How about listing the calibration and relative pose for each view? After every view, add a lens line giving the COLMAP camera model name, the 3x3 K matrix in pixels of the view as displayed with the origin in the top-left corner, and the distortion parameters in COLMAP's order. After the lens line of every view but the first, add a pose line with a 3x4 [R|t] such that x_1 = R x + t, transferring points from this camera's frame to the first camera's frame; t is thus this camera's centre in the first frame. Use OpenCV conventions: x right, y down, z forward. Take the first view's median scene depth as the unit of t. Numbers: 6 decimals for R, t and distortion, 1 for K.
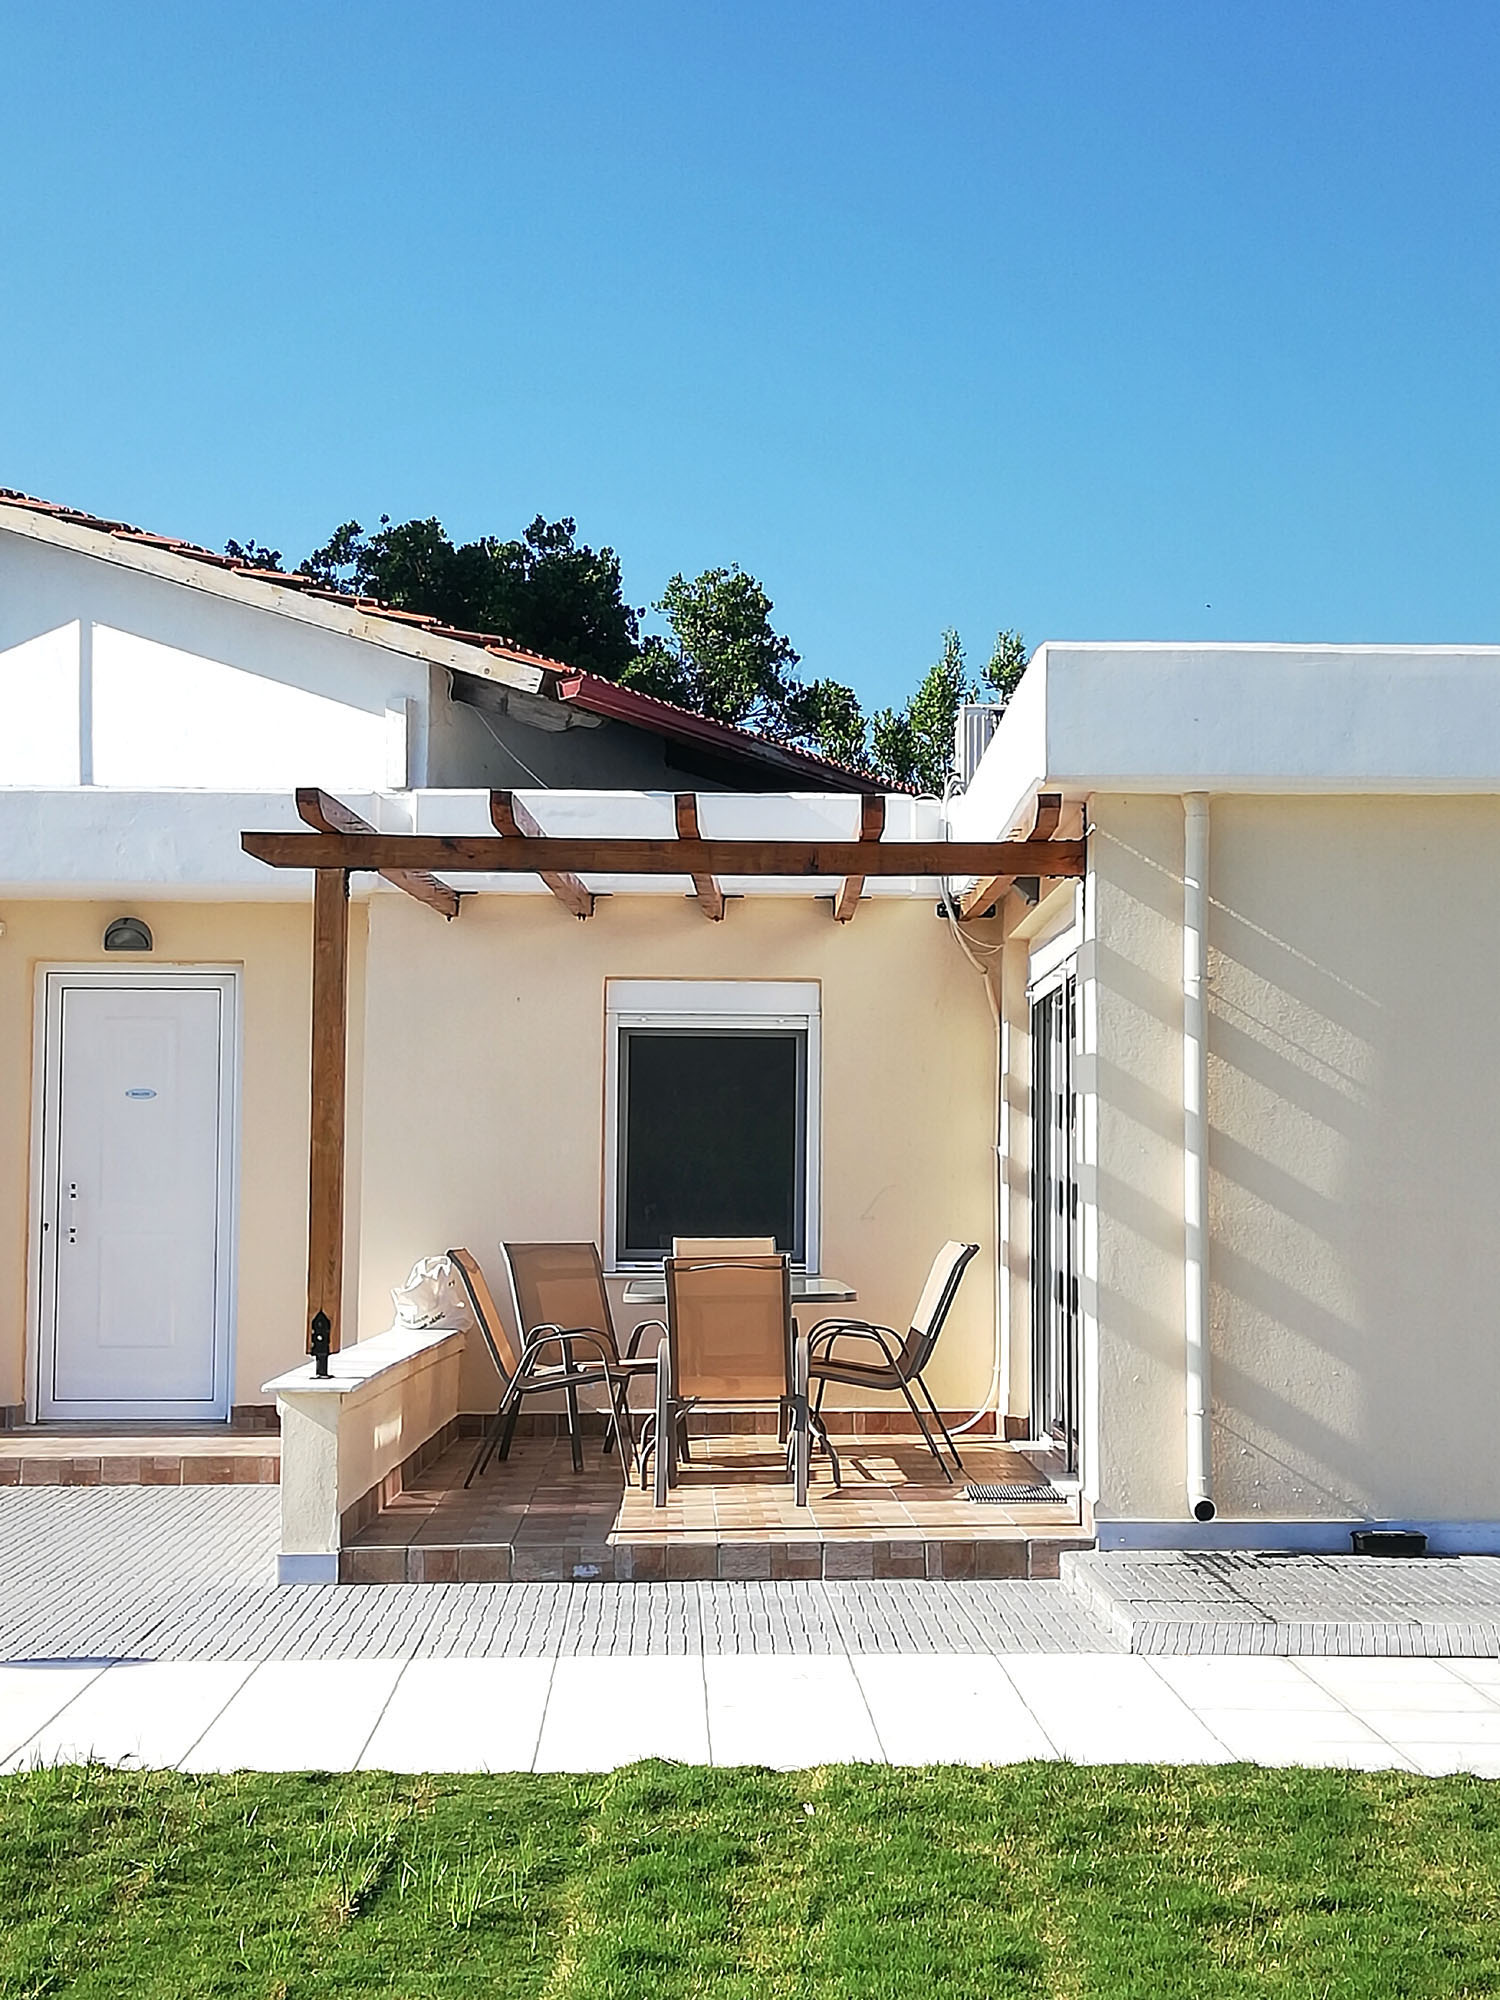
lens RADIAL K [[2945.8, 0, 751.8], [0, 2945.8, 987.8], [0, 0, 1]] dist [0.077855, 0.000000]
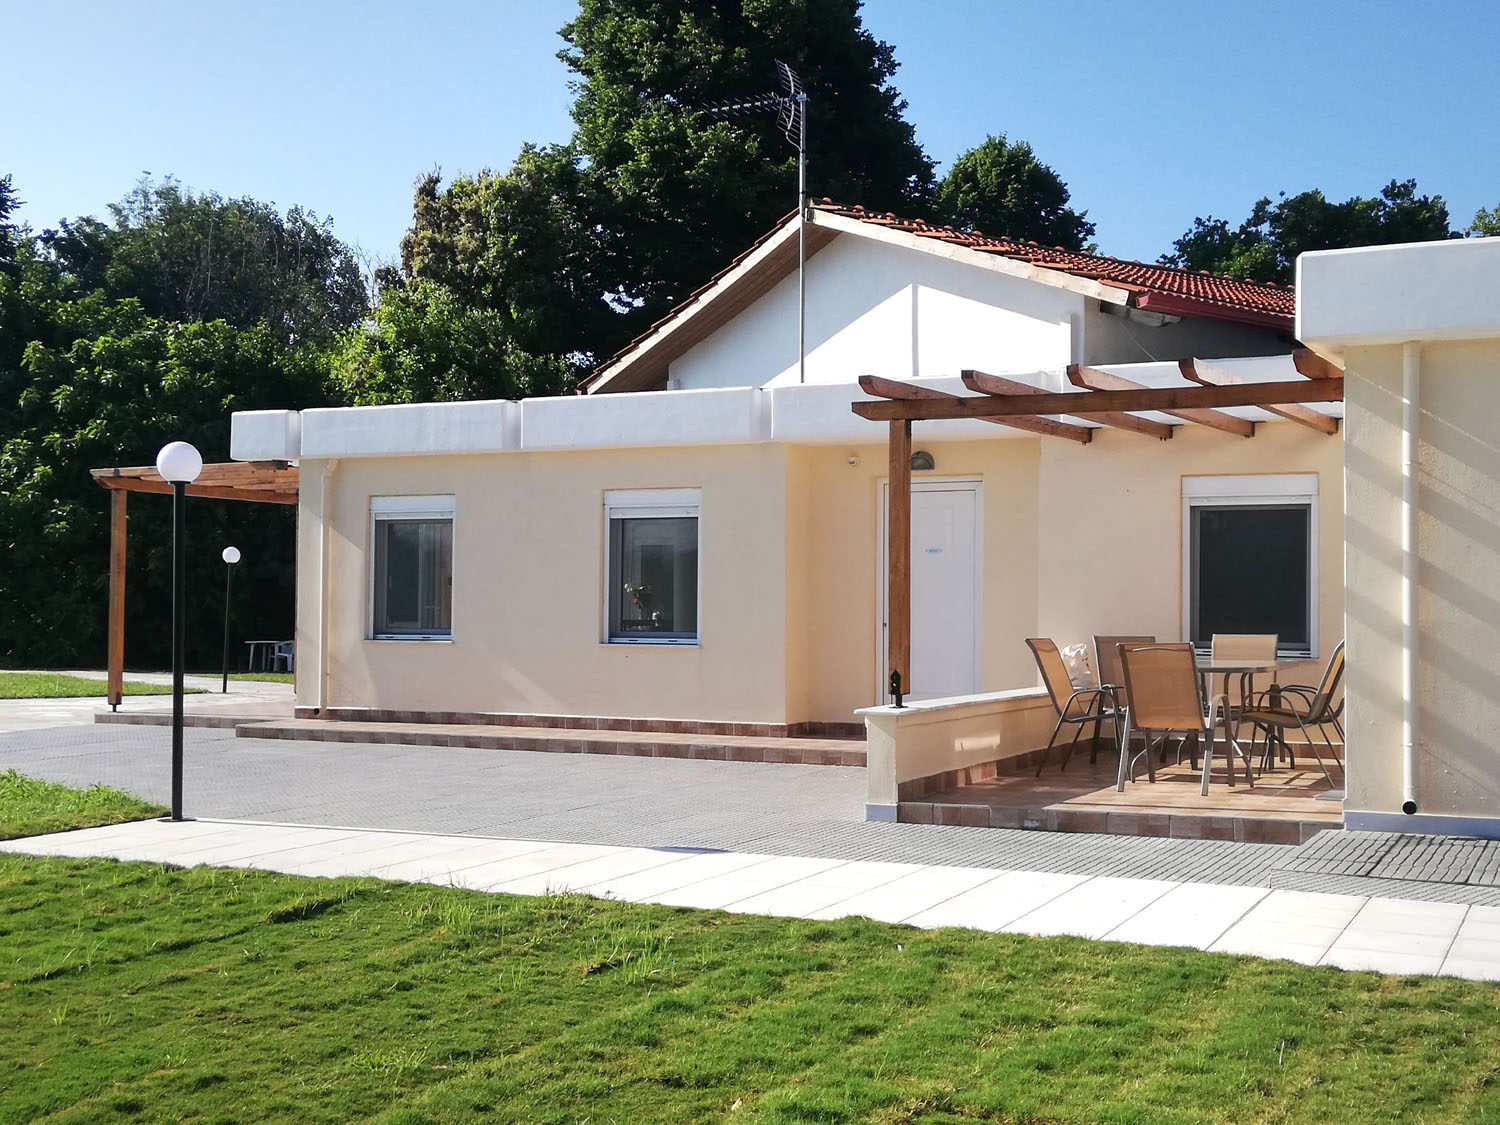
lens RADIAL K [[1757.9, 0, 749.7], [0, 1757.9, 573.8], [0, 0, 1]] dist [0.000505, 0.000000]
pose [[0.881562, -0.009819, -0.471966, 0.275862], [0.031962, 0.998731, 0.038922, 0.007448], [0.470985, -0.049397, 0.880757, 0.032401]]
